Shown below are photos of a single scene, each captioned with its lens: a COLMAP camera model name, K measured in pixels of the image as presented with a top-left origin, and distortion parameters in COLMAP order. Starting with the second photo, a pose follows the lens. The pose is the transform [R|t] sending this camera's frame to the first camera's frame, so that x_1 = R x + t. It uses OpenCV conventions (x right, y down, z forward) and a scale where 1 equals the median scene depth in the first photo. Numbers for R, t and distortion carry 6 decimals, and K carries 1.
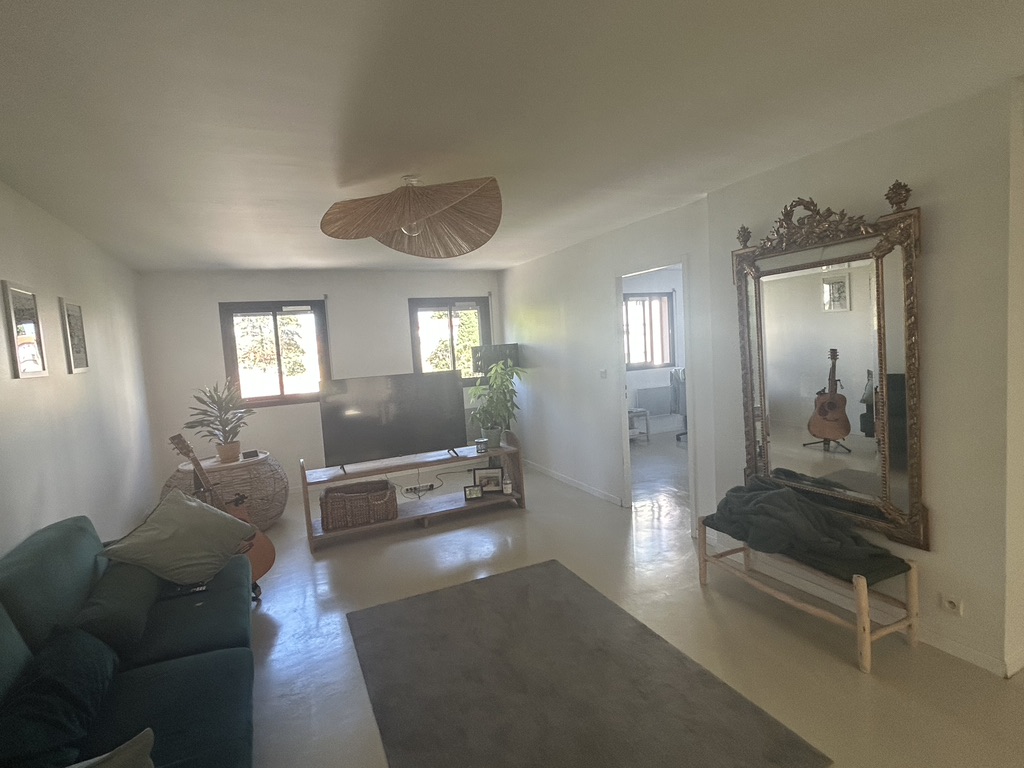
lens RADIAL K [[522.8, 0, 512.0], [0, 522.8, 384.0], [0, 0, 1]] dist [-0.000605, -0.000613]
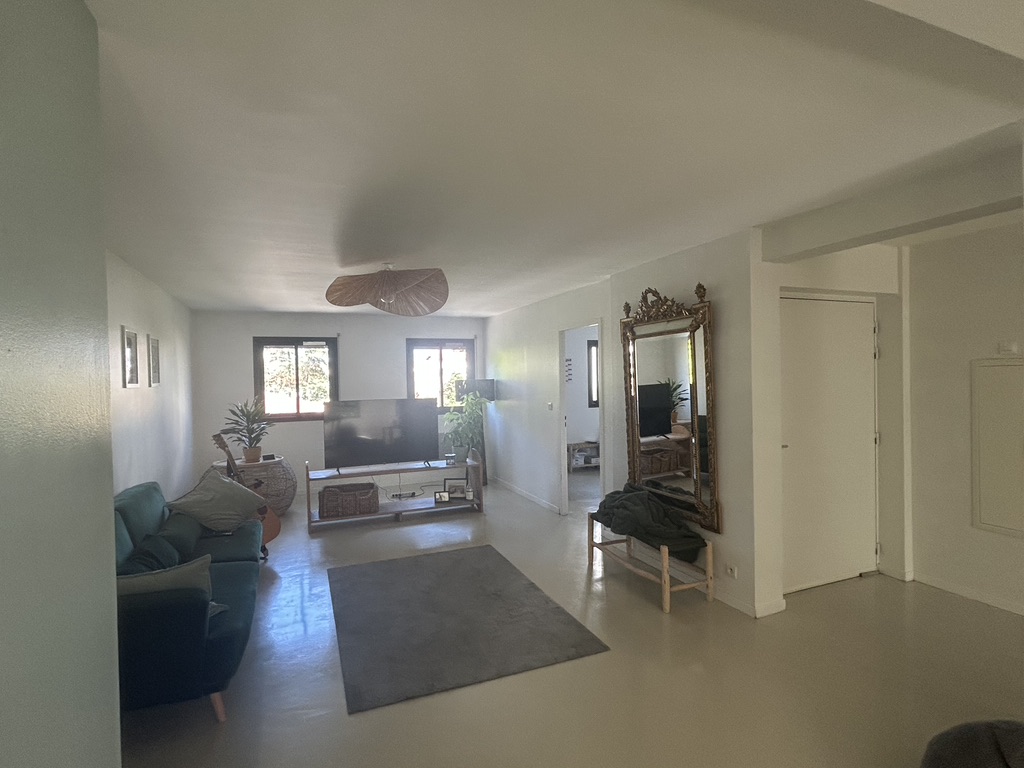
lens RADIAL K [[522.8, 0, 512.0], [0, 522.8, 384.0], [0, 0, 1]] dist [-0.000605, -0.000613]
pose [[0.998211, 0.042517, -0.042028, 0.190745], [-0.045224, 0.996813, -0.065710, 0.019450], [0.039101, 0.067493, 0.996953, -0.358753]]
